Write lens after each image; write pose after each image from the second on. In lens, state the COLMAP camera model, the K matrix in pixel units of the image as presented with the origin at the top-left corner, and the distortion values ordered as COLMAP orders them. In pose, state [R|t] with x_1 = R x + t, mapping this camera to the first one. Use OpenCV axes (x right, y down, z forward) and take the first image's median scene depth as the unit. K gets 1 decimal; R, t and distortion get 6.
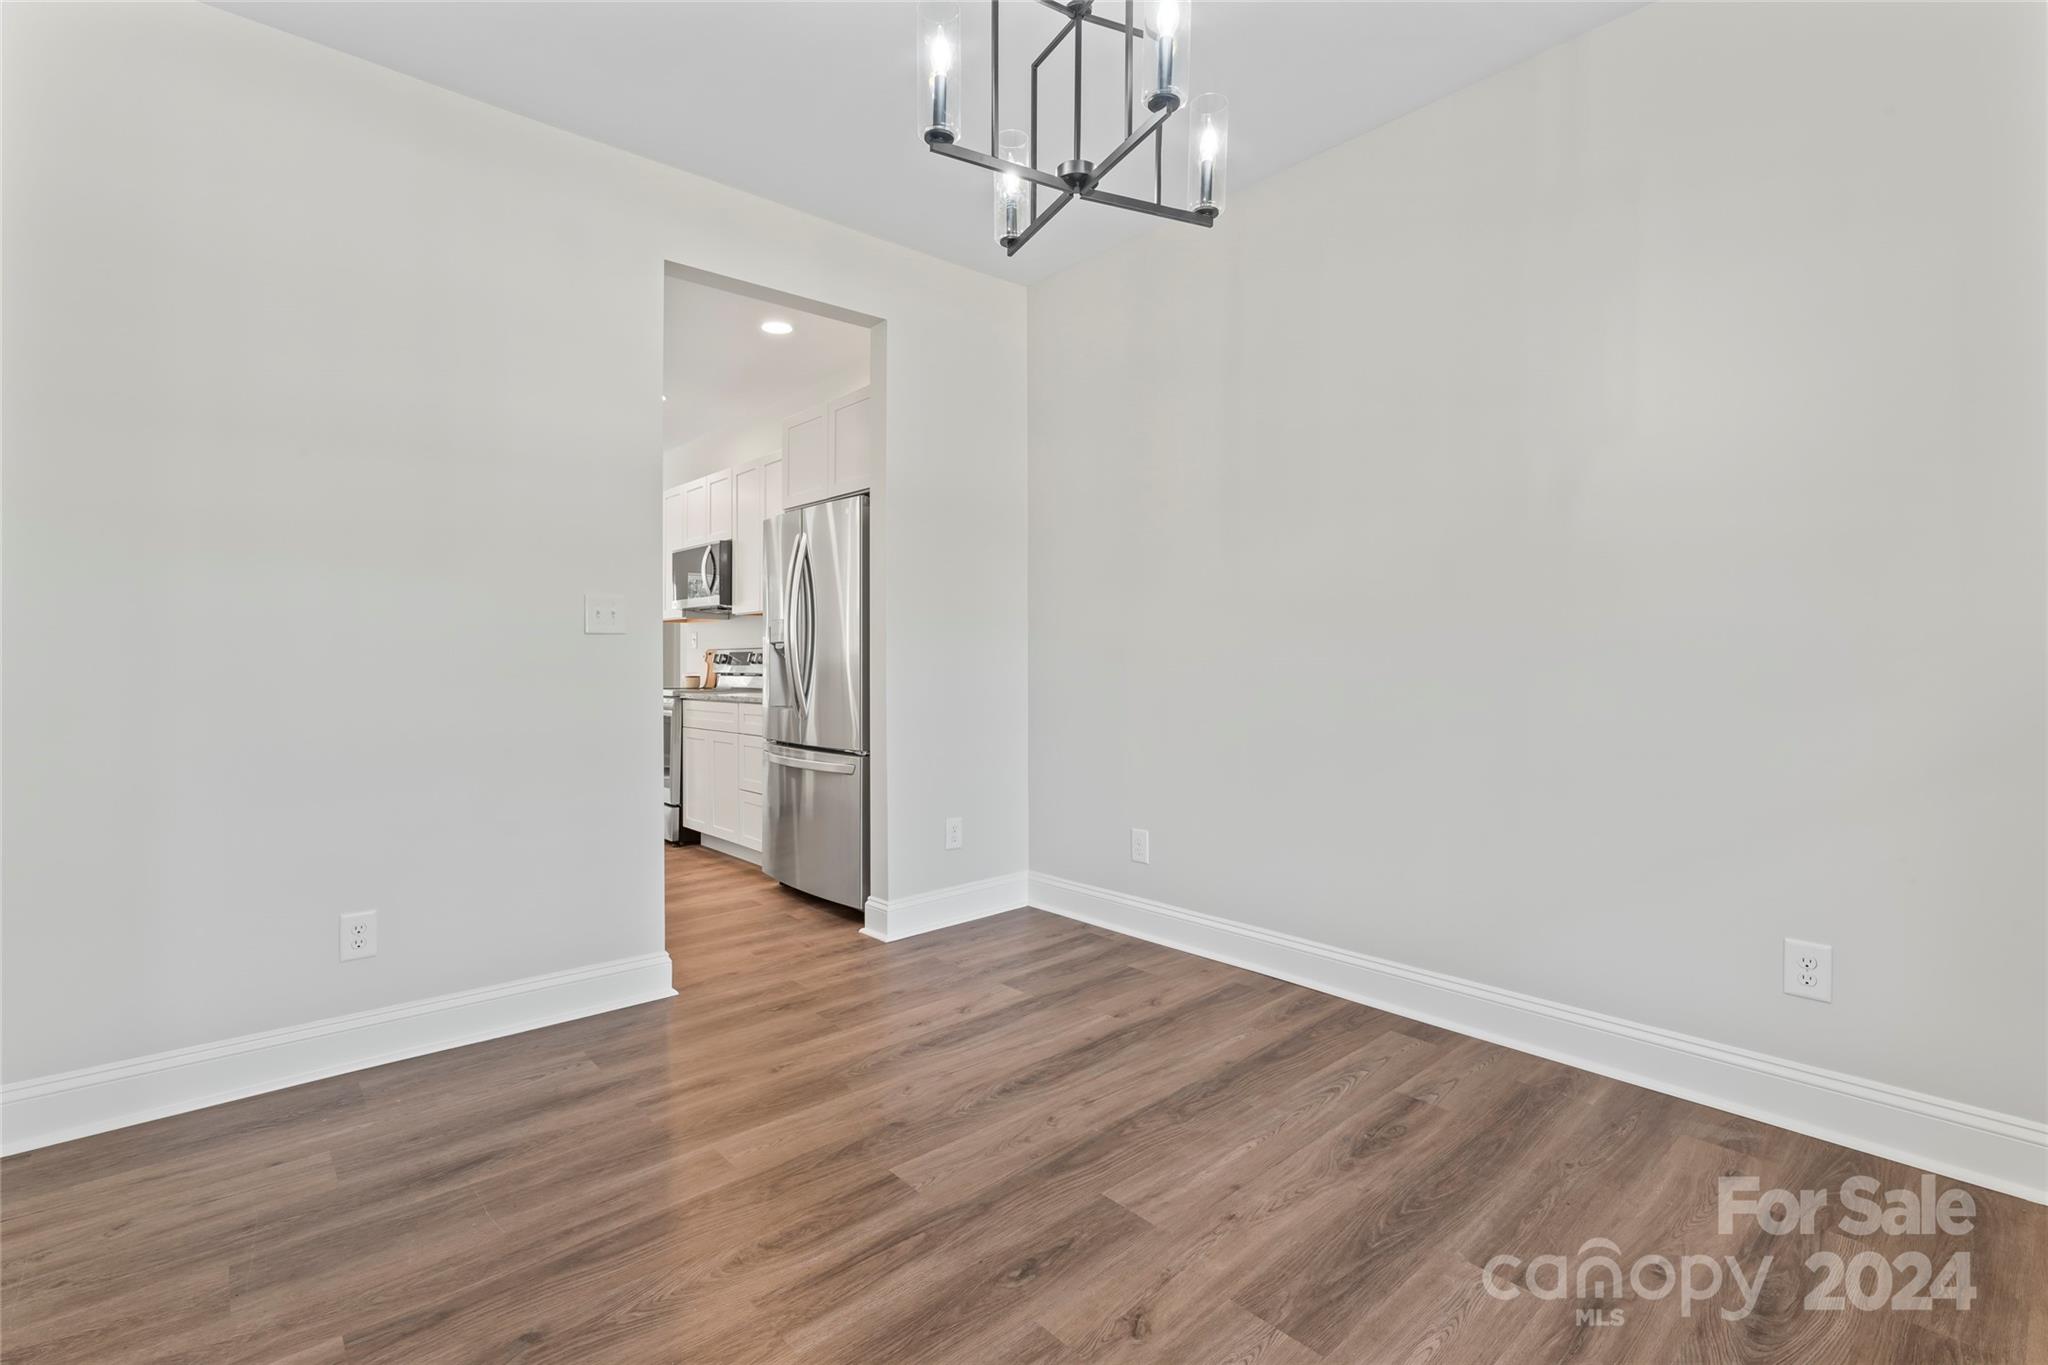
lens RADIAL K [[944.8, 0, 1028.0], [0, 944.8, 672.0], [0, 0, 1]] dist [0.010809, 0.000340]
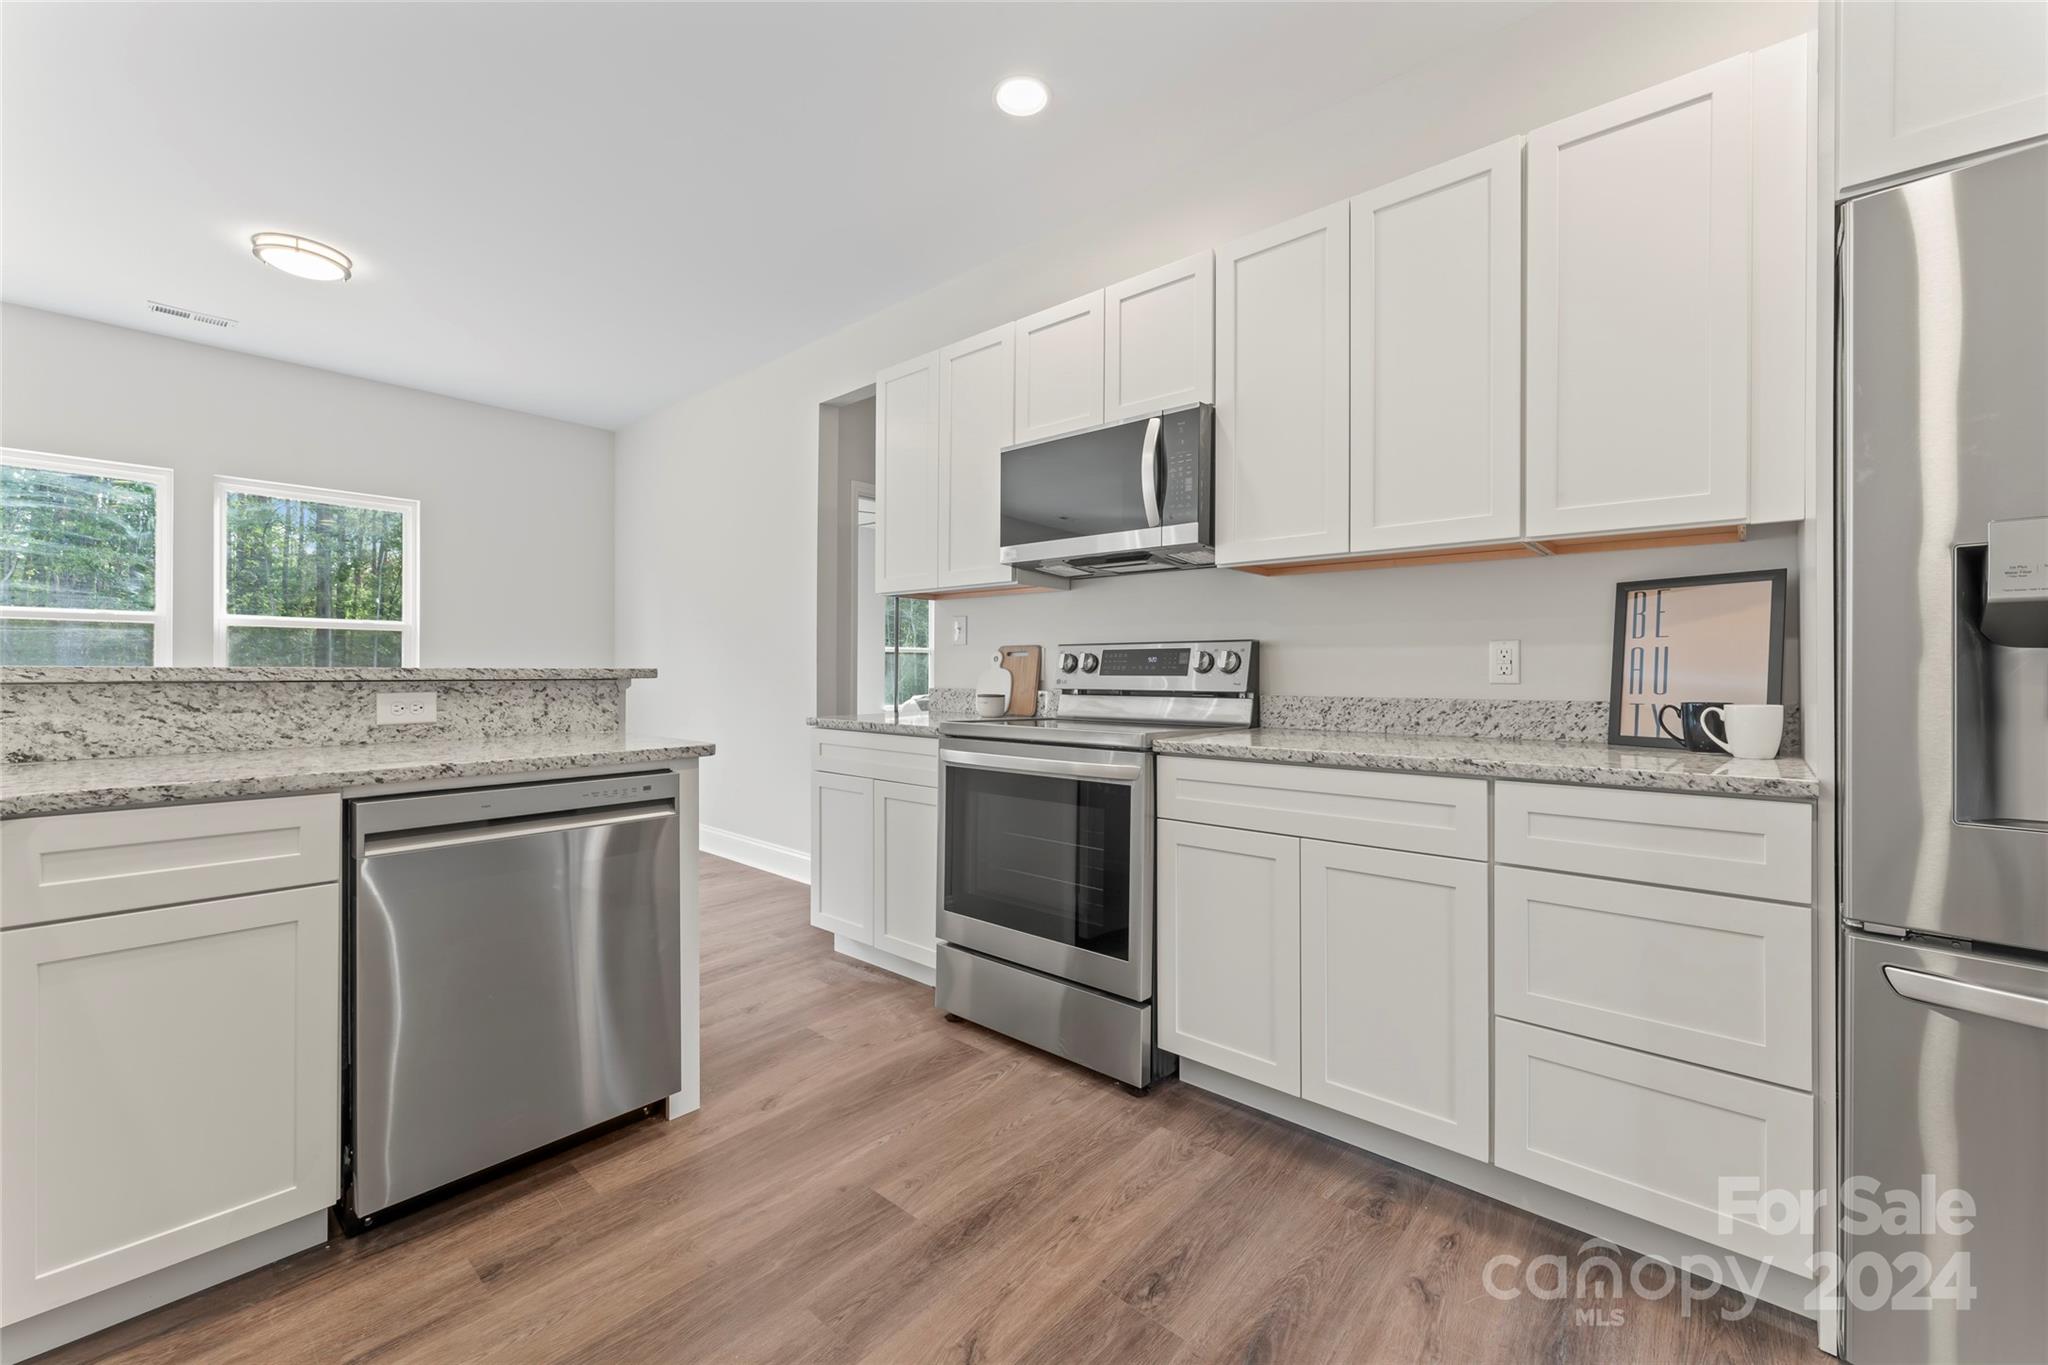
lens RADIAL K [[822.0, 0, 1034.7], [0, 822.0, 672.3], [0, 0, 1]] dist [0.000546, 0.000144]
pose [[0.990279, 0.004854, 0.139014, -0.707726], [-0.004523, 0.999986, -0.002700, -0.010712], [-0.139025, 0.002045, 0.990287, 0.946359]]
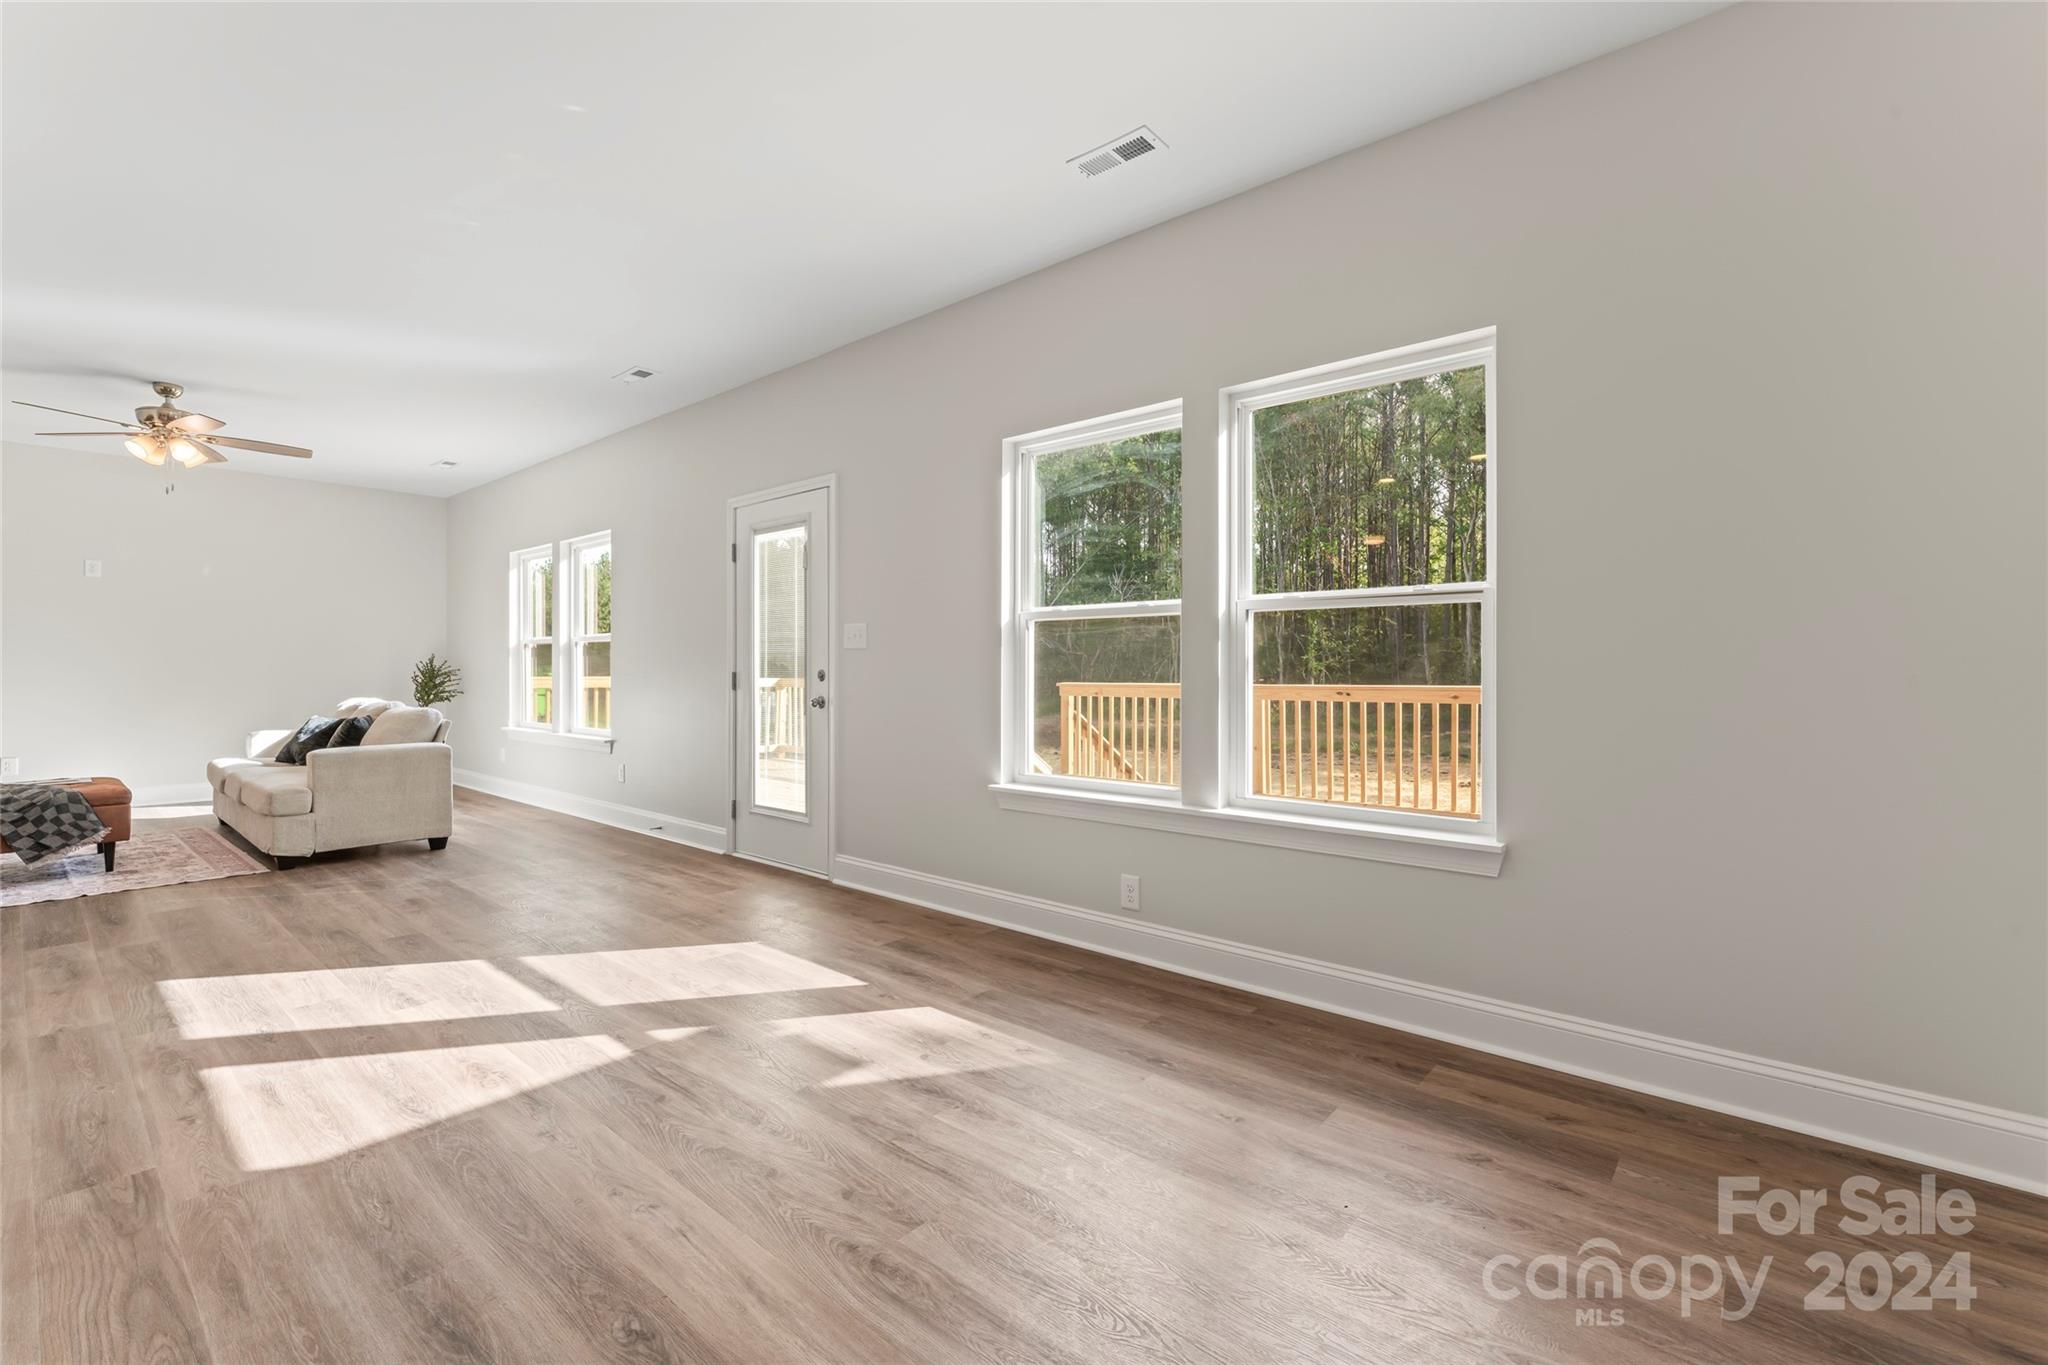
lens RADIAL K [[878.9, 0, 1021.7], [0, 878.9, 676.1], [0, 0, 1]] dist [-0.009101, -0.001012]
pose [[0.131701, 0.010030, -0.991239, -0.866417], [-0.010826, 0.999904, 0.008679, -0.019010], [0.991230, 0.009588, 0.131797, 1.846706]]
